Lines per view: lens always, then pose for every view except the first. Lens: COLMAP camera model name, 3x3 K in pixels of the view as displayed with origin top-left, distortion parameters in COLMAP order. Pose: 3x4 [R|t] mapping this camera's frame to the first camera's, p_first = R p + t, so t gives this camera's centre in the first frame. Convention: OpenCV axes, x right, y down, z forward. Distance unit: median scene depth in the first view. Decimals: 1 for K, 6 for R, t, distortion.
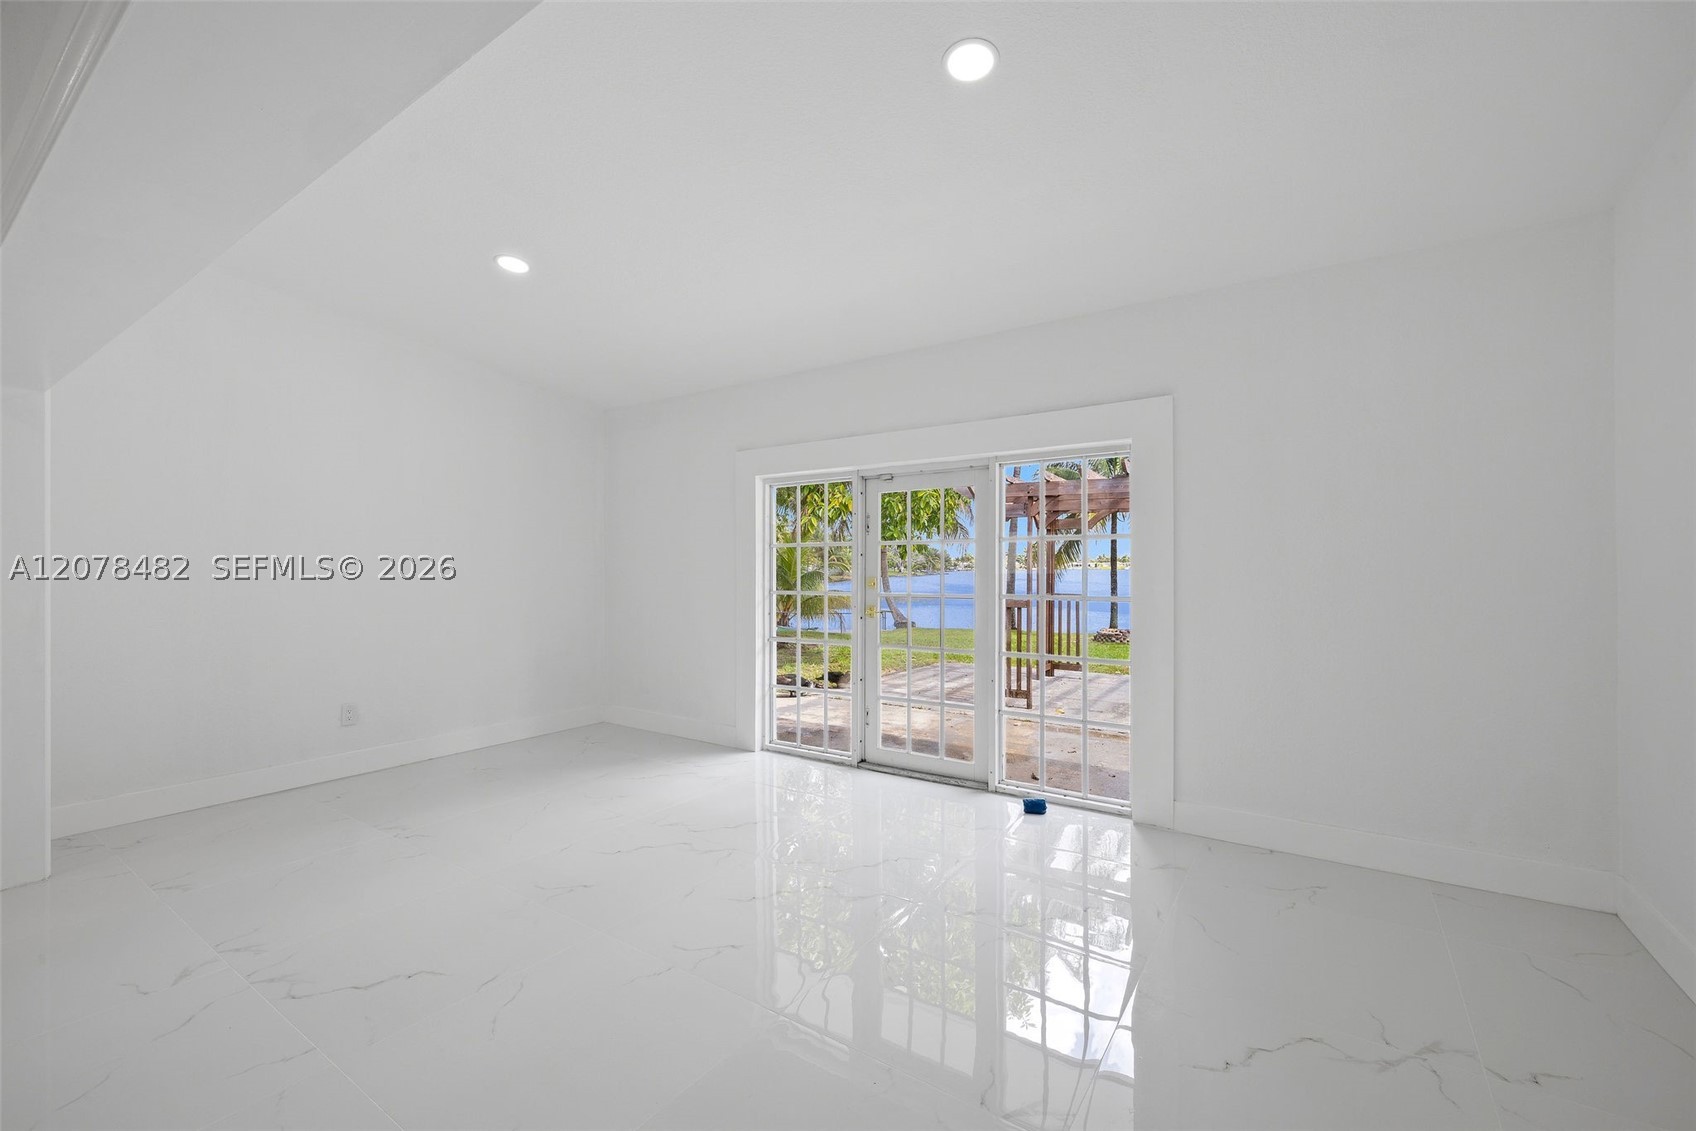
lens RADIAL K [[730.9, 0, 856.6], [0, 730.9, 561.1], [0, 0, 1]] dist [0.001351, -0.000069]
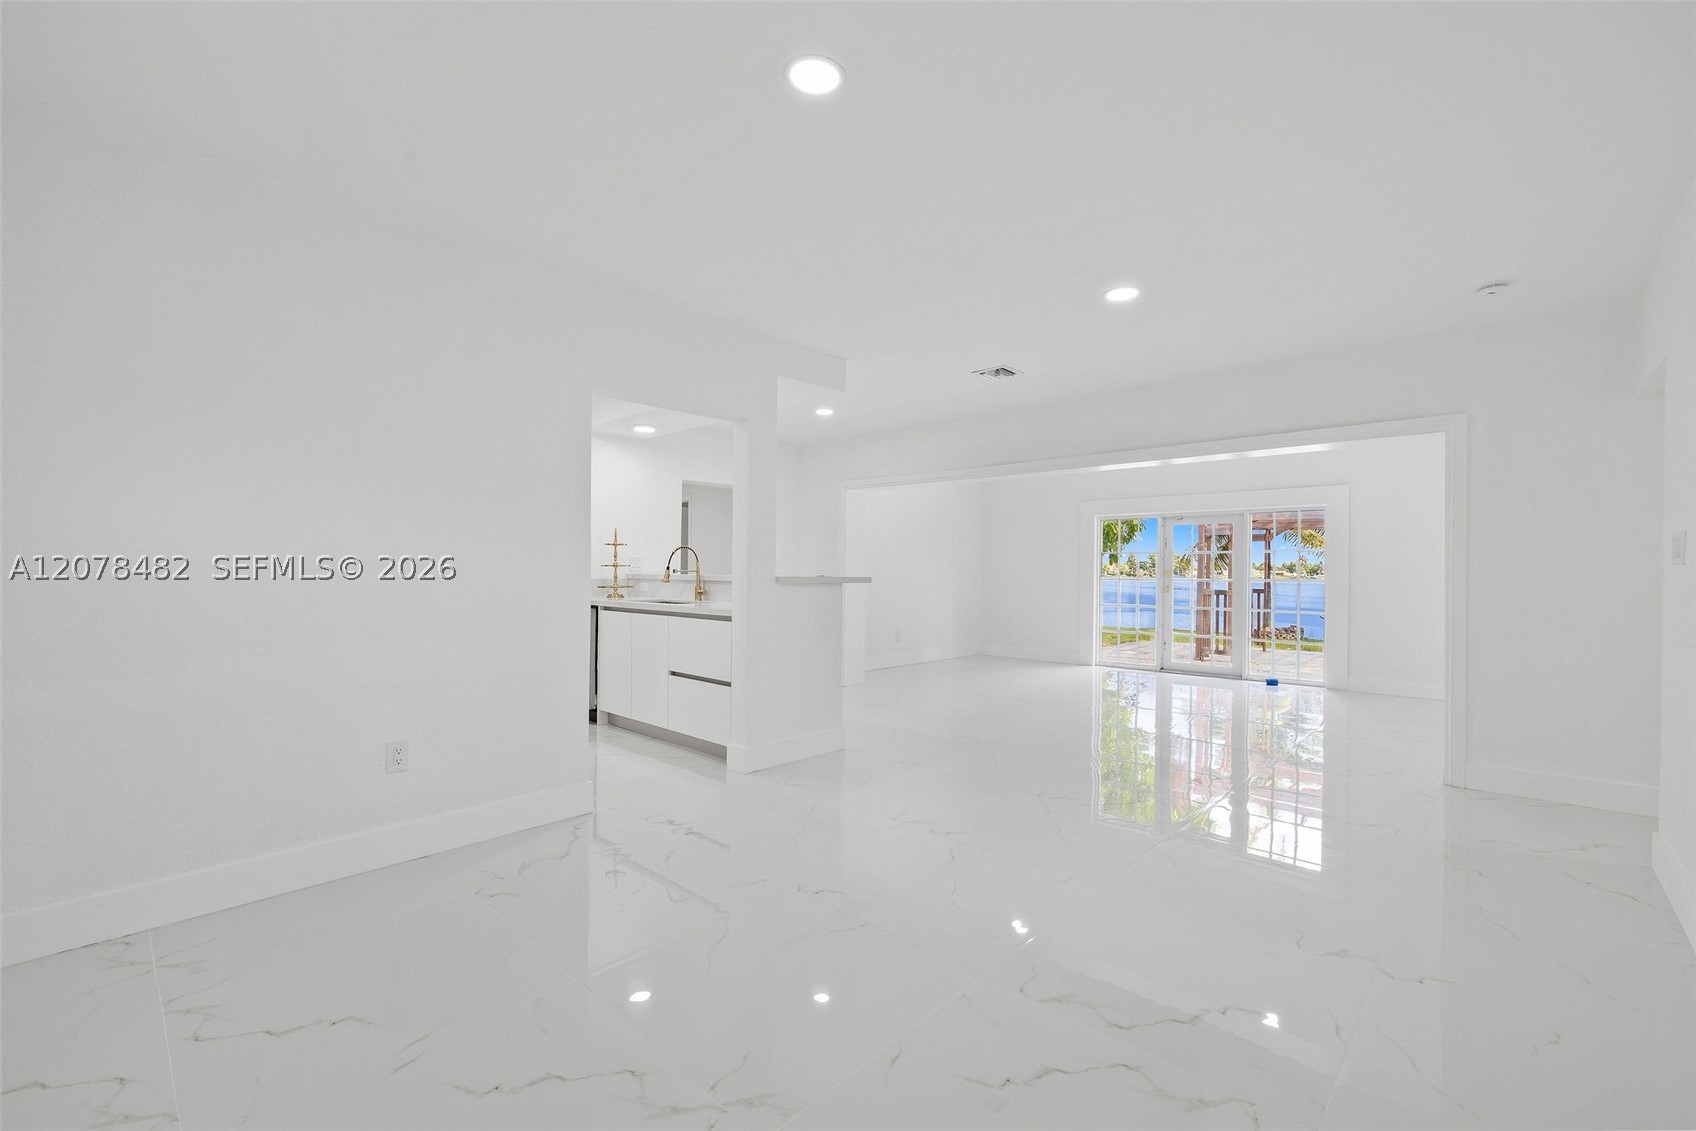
lens RADIAL K [[730.9, 0, 846.1], [0, 730.9, 565.4], [0, 0, 1]] dist [0.001351, -0.000069]
pose [[0.988518, 0.010117, -0.150767, -0.520705], [-0.011006, 0.999927, -0.005064, 0.027214], [0.150704, 0.006665, 0.988556, -0.995641]]
